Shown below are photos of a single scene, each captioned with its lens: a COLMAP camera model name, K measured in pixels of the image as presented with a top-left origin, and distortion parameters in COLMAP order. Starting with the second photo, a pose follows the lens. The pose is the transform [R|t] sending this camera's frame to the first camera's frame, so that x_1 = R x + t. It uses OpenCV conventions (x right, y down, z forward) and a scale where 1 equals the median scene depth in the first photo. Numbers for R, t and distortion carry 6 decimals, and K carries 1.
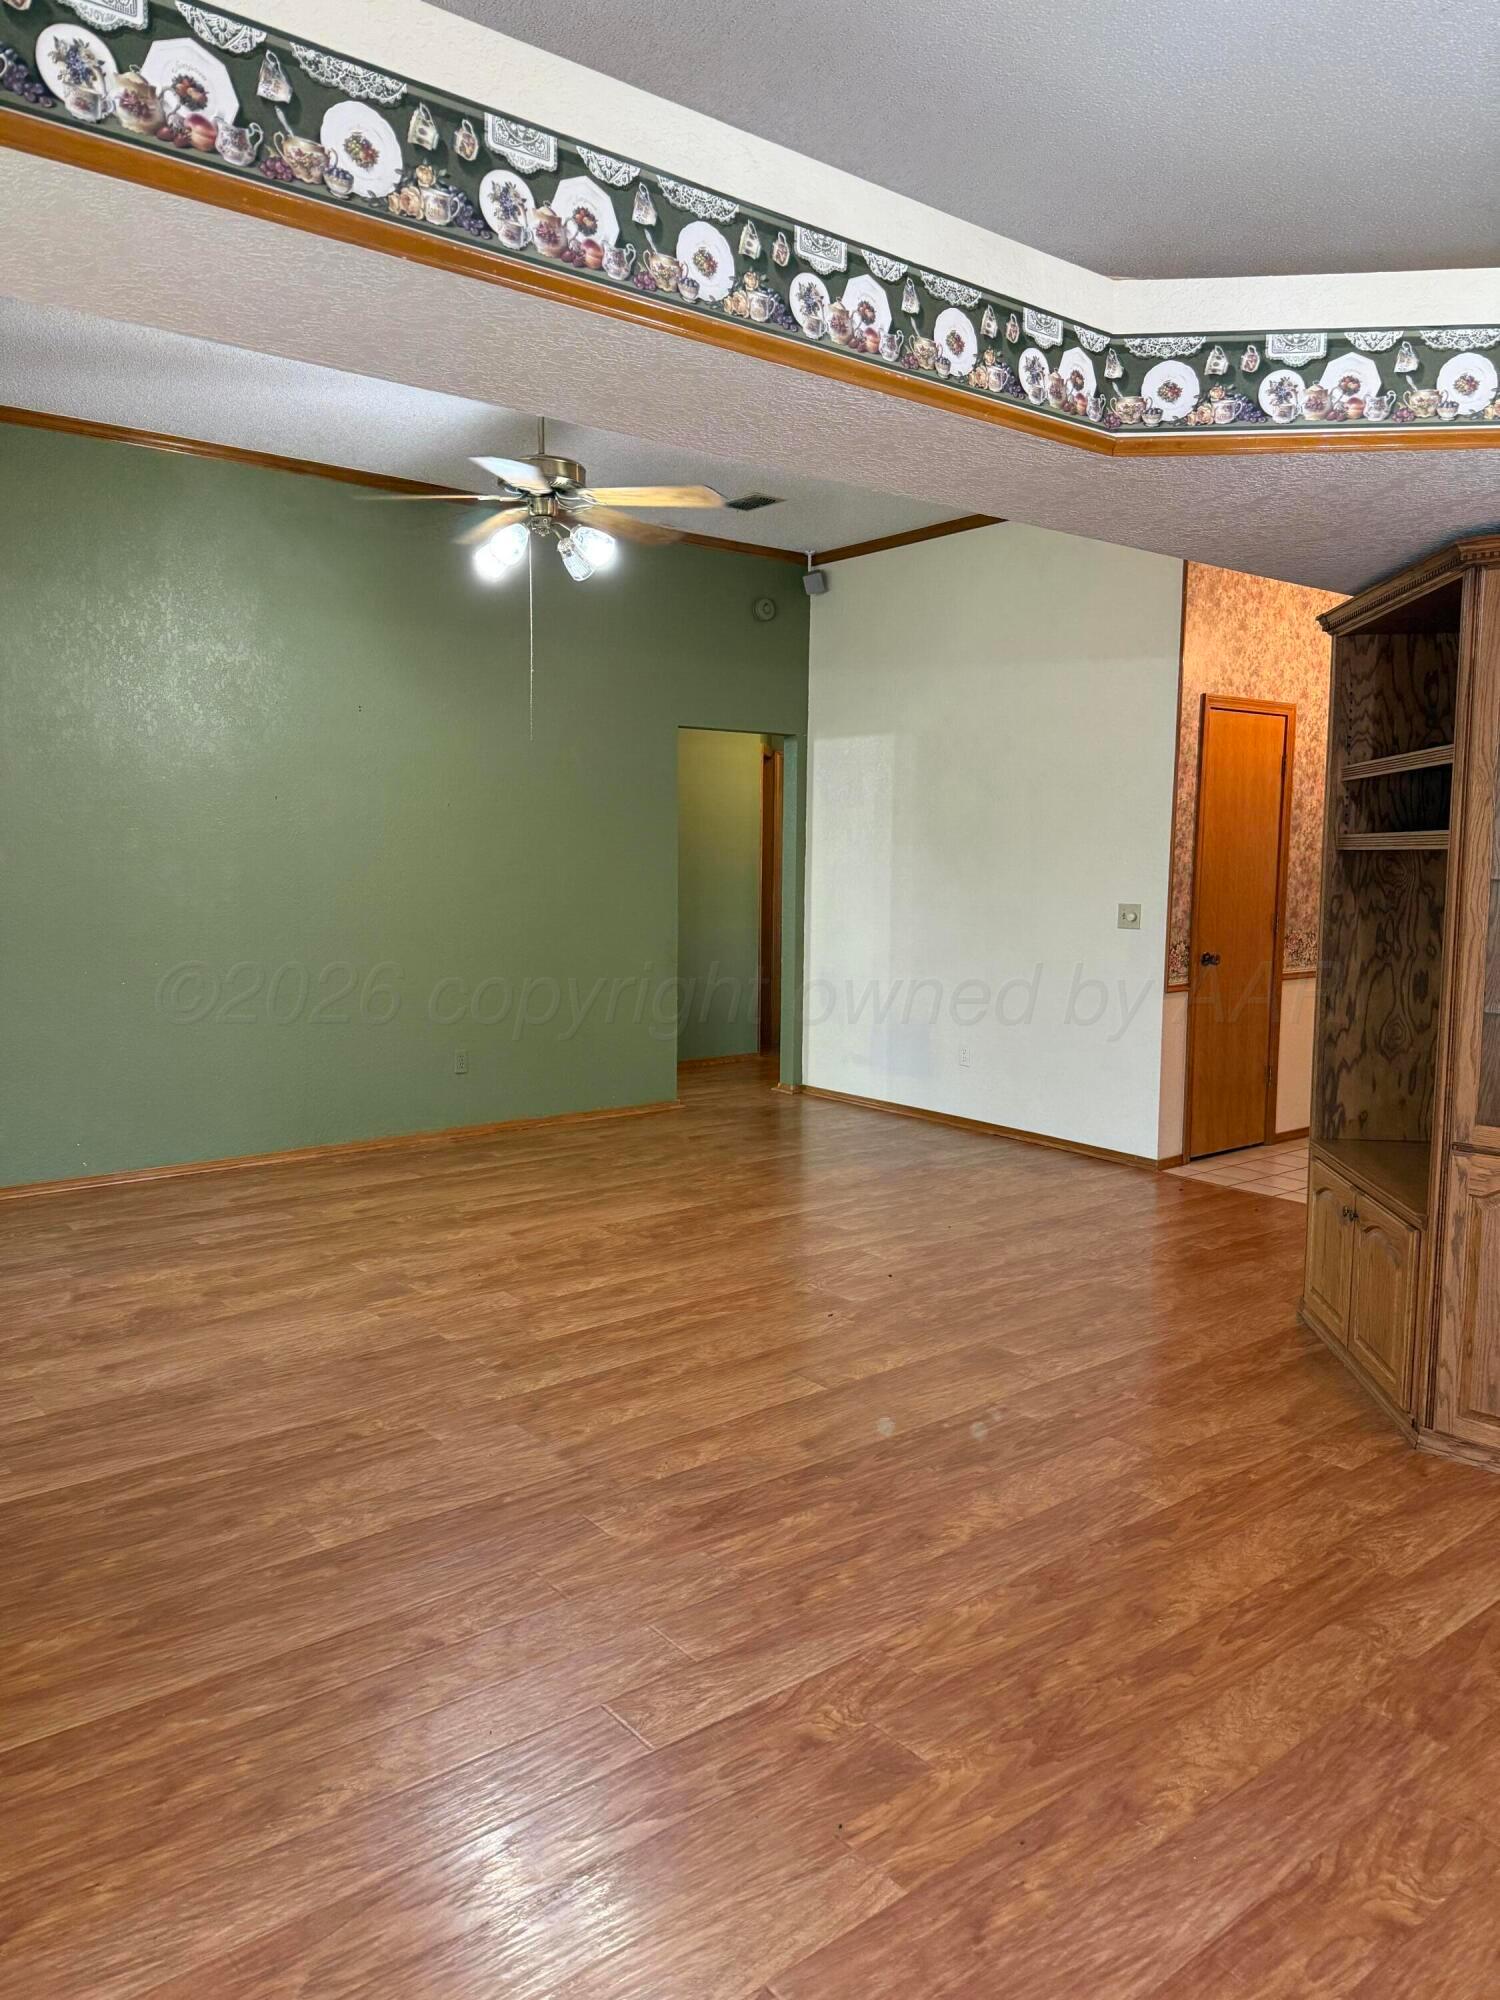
lens RADIAL K [[1407.2, 0, 742.4], [0, 1407.2, 999.7], [0, 0, 1]] dist [0.004638, -0.018532]
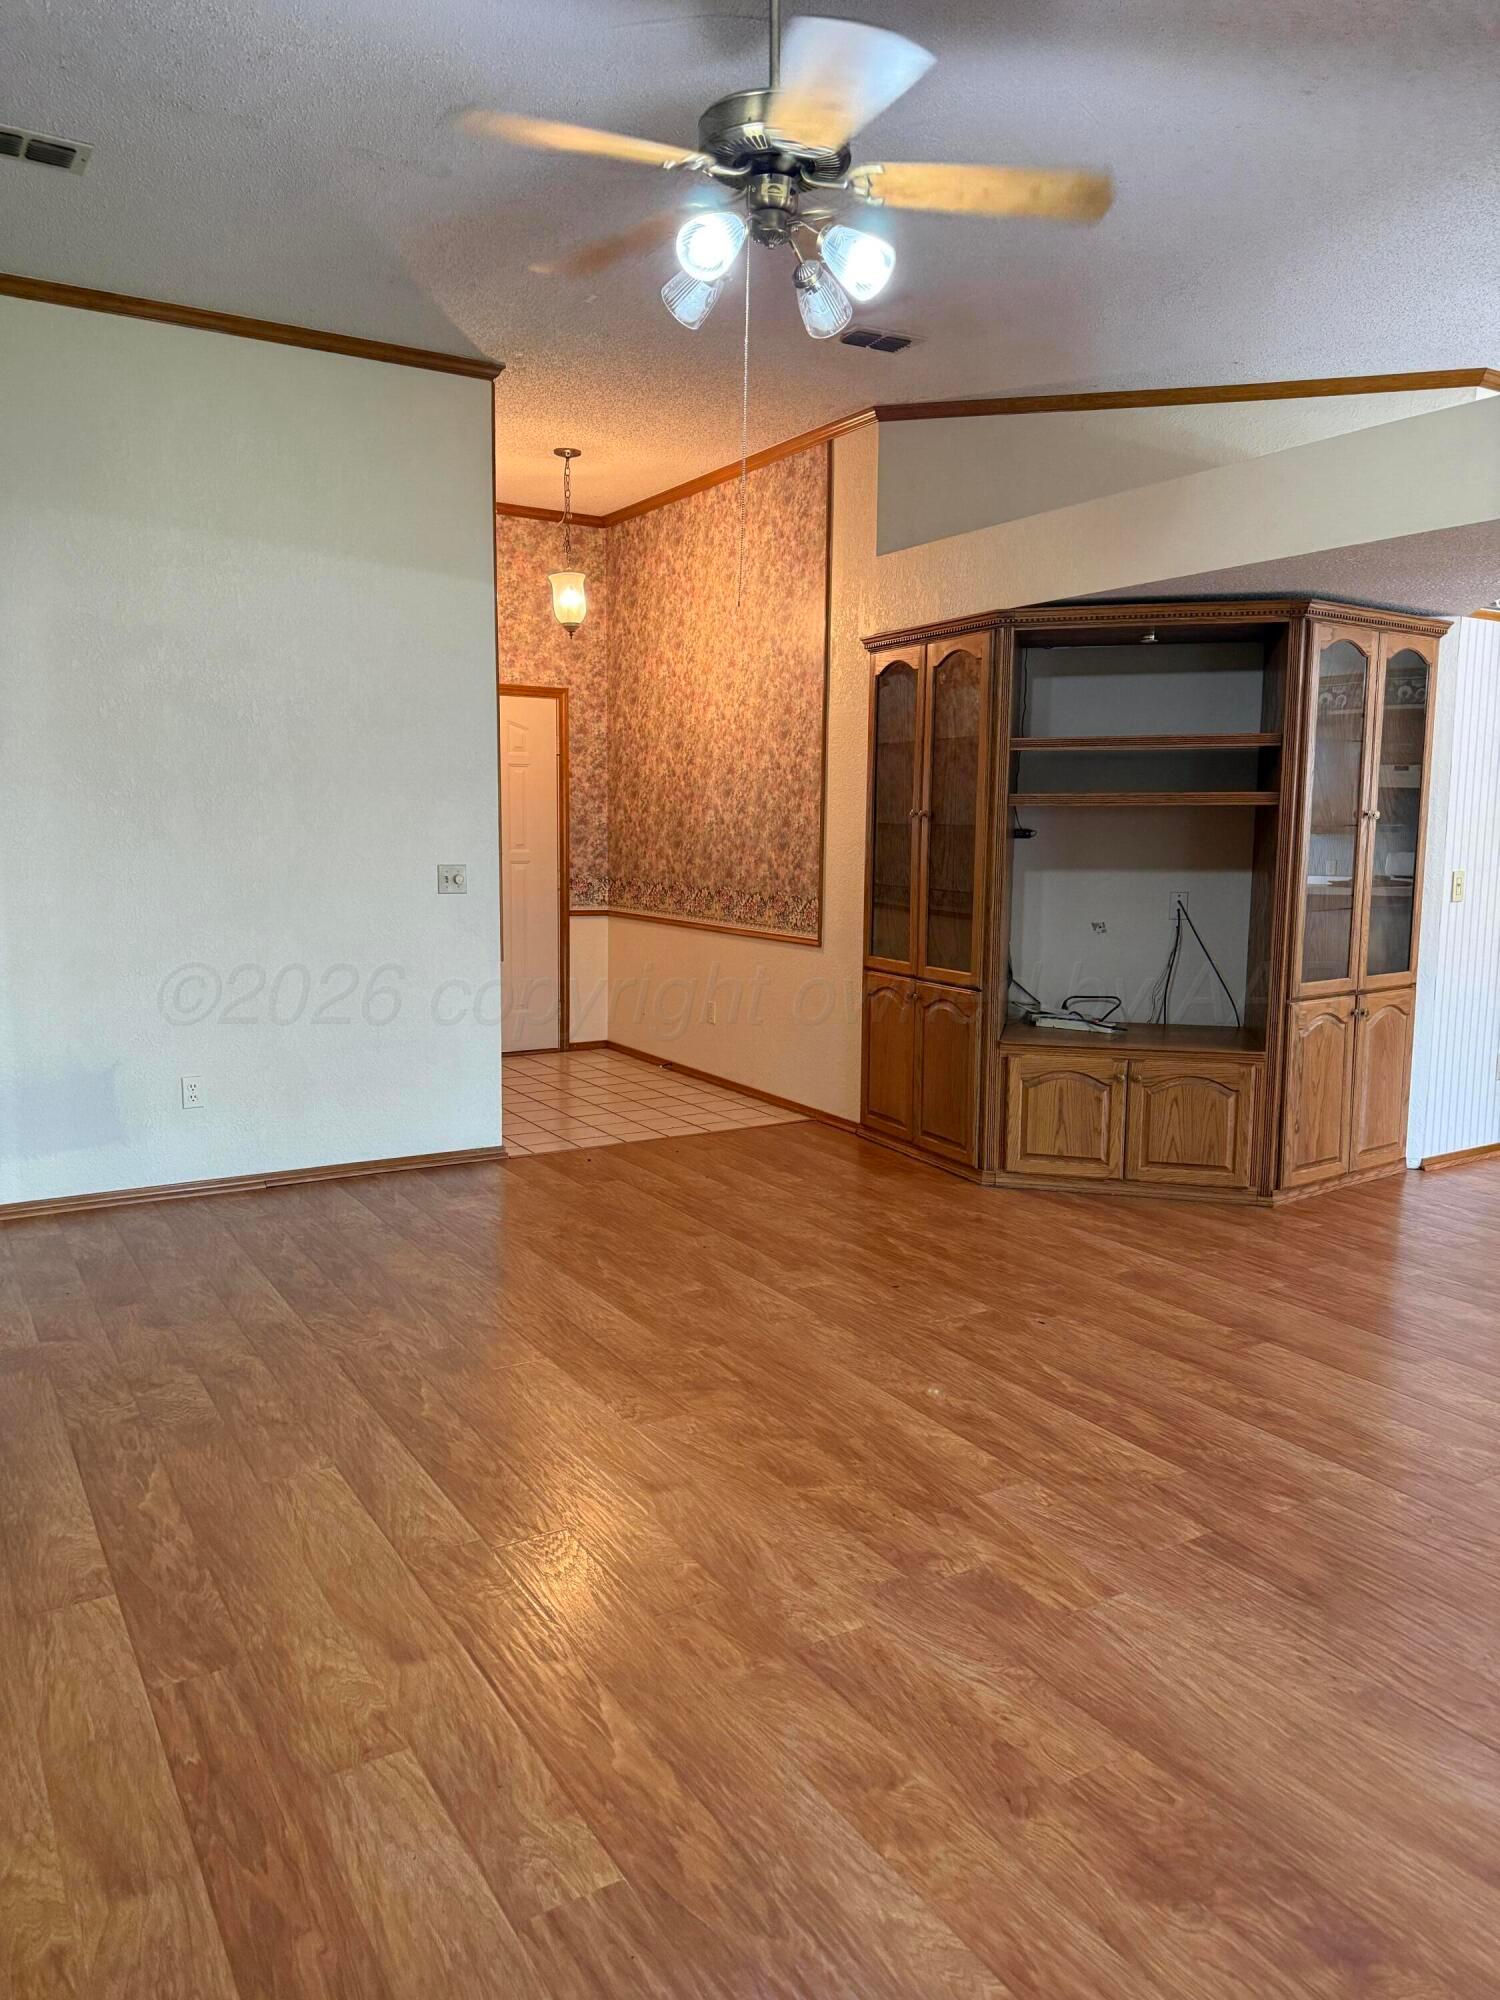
lens RADIAL K [[1407.2, 0, 736.4], [0, 1407.2, 976.7], [0, 0, 1]] dist [0.004638, -0.018532]
pose [[0.155009, -0.133143, 0.978900, -0.834753], [0.103521, 0.987611, 0.117936, -0.125677], [-0.982474, 0.083056, 0.166872, 1.029424]]
